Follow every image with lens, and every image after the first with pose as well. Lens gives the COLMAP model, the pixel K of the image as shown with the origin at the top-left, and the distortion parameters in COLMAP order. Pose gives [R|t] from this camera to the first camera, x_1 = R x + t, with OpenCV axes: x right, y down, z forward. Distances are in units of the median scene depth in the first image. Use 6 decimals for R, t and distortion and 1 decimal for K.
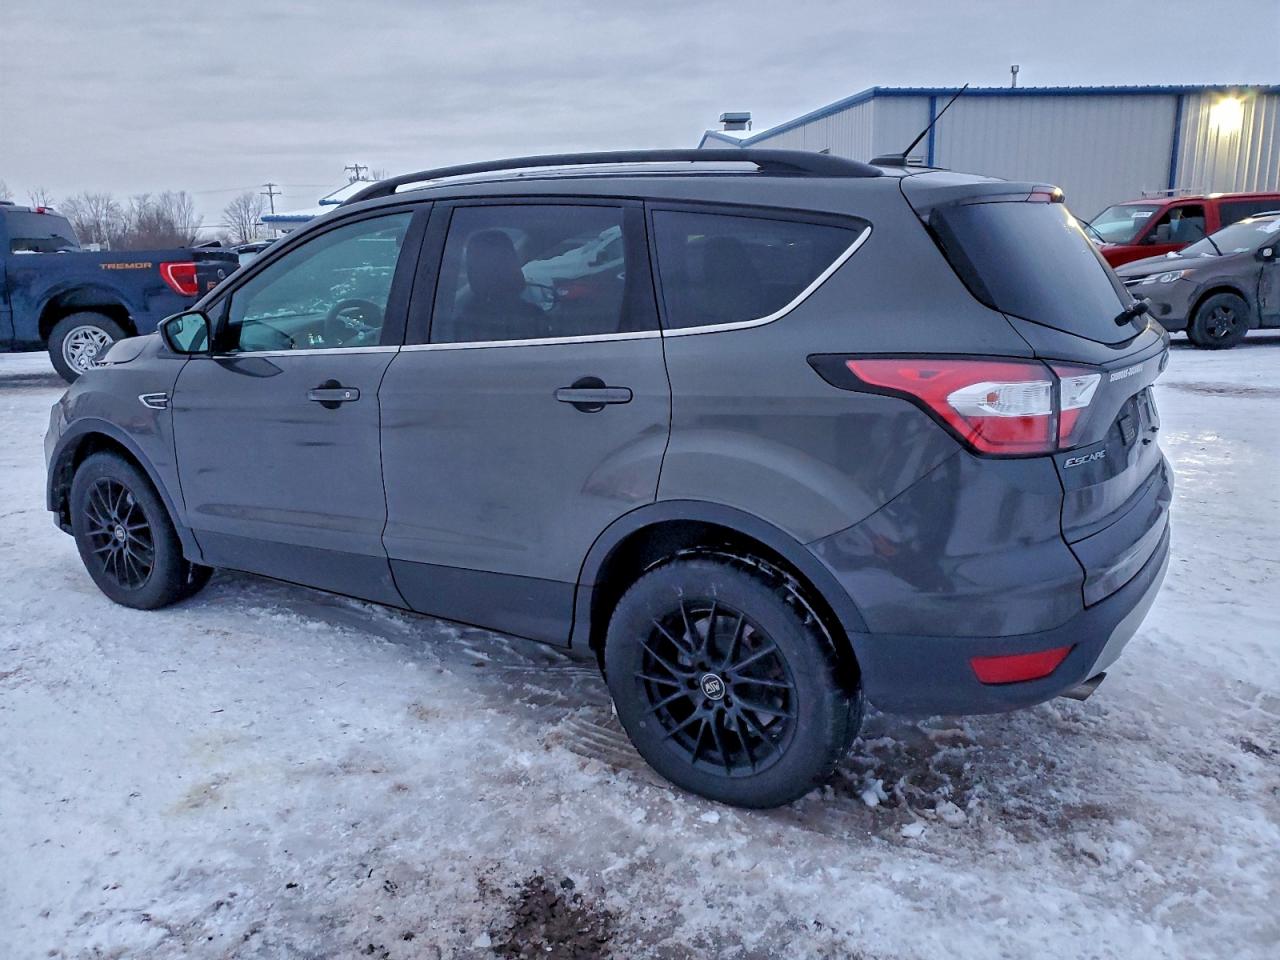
lens RADIAL K [[1036.3, 0, 633.2], [0, 1036.3, 480.0], [0, 0, 1]] dist [0.011550, 0.001629]
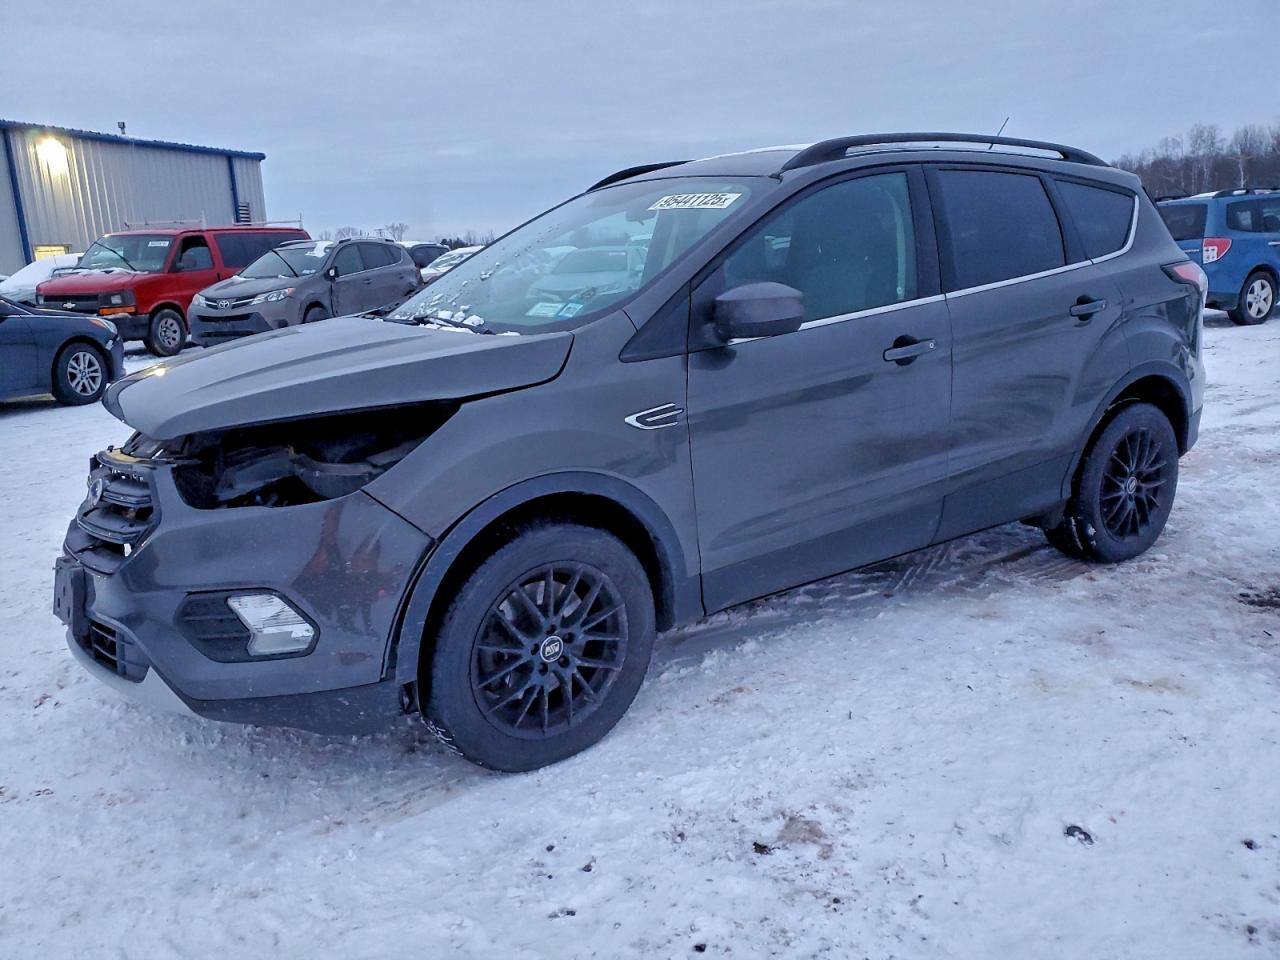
lens RADIAL K [[1036.3, 0, 633.2], [0, 1036.3, 480.0], [0, 0, 1]] dist [0.011550, 0.001629]
pose [[0.359341, -0.202764, 0.910912, -1.133643], [0.245601, 0.962247, 0.117305, -0.123275], [-0.900308, 0.181569, 0.395574, 0.737243]]
